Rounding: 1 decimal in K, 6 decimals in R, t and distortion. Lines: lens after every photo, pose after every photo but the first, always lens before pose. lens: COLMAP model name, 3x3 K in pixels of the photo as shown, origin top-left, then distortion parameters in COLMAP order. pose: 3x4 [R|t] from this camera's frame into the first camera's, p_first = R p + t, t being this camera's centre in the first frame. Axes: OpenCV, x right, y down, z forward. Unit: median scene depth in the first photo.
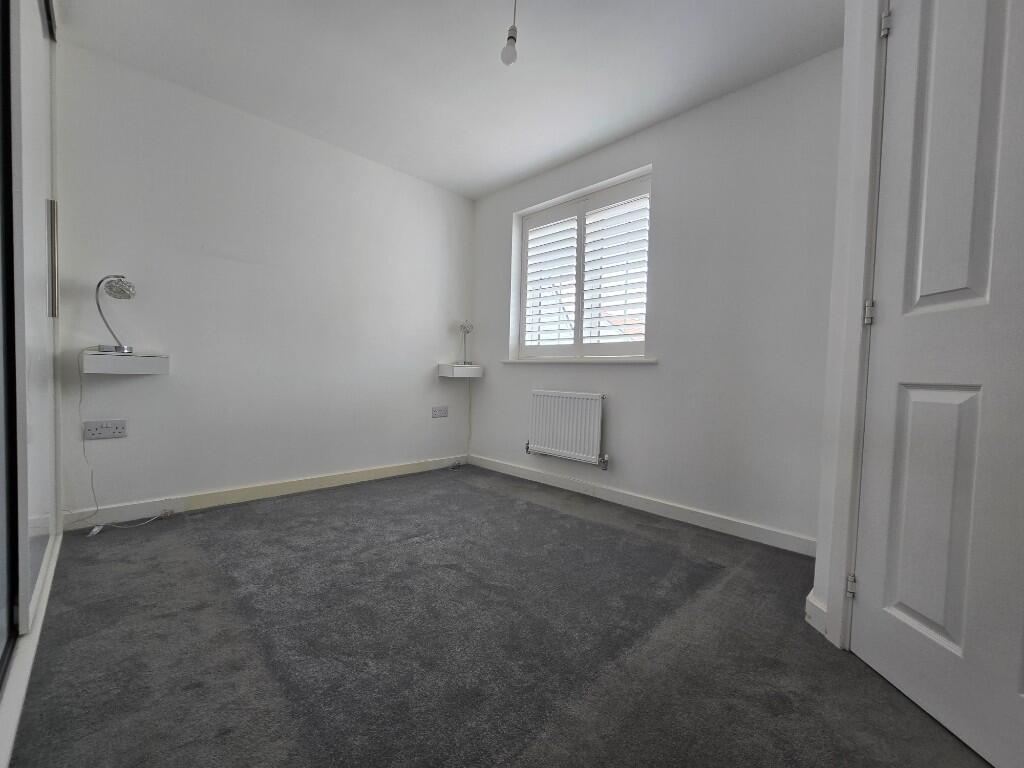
lens RADIAL K [[426.9, 0, 512.0], [0, 426.9, 384.0], [0, 0, 1]] dist [0.000216, 0.000014]
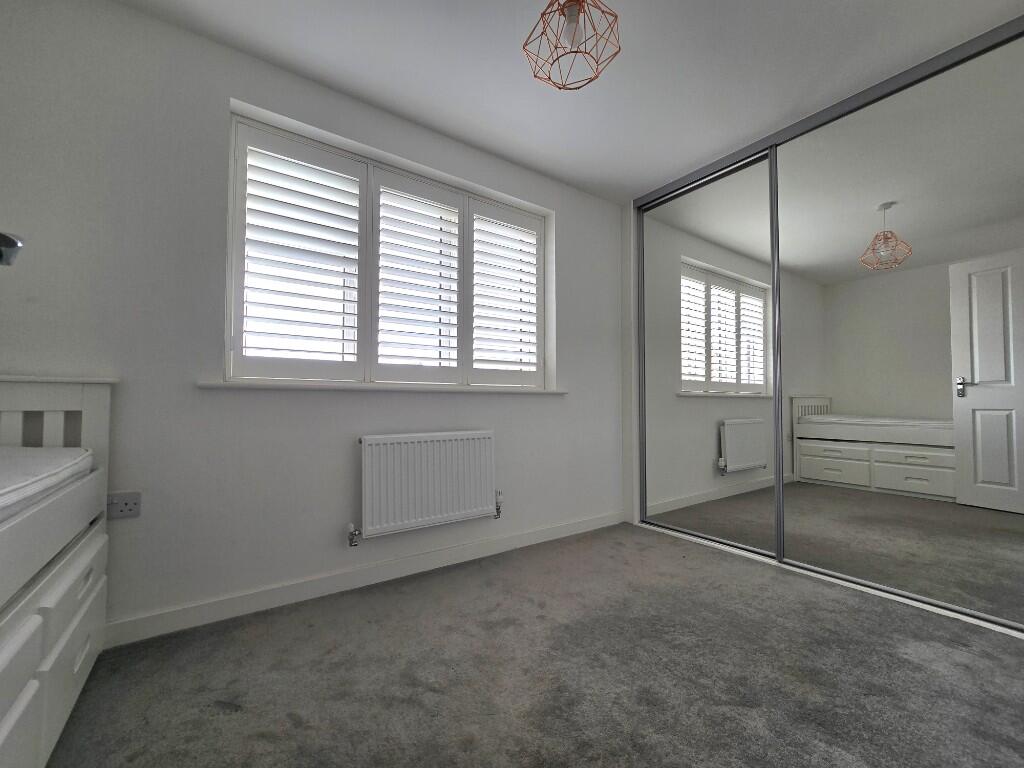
lens RADIAL K [[426.9, 0, 512.0], [0, 426.9, 384.0], [0, 0, 1]] dist [0.000216, 0.000014]
pose [[0.164087, 0.017346, 0.986293, -0.633748], [0.025080, 0.999449, -0.021750, -0.044458], [-0.986127, 0.028305, 0.163561, 0.793876]]
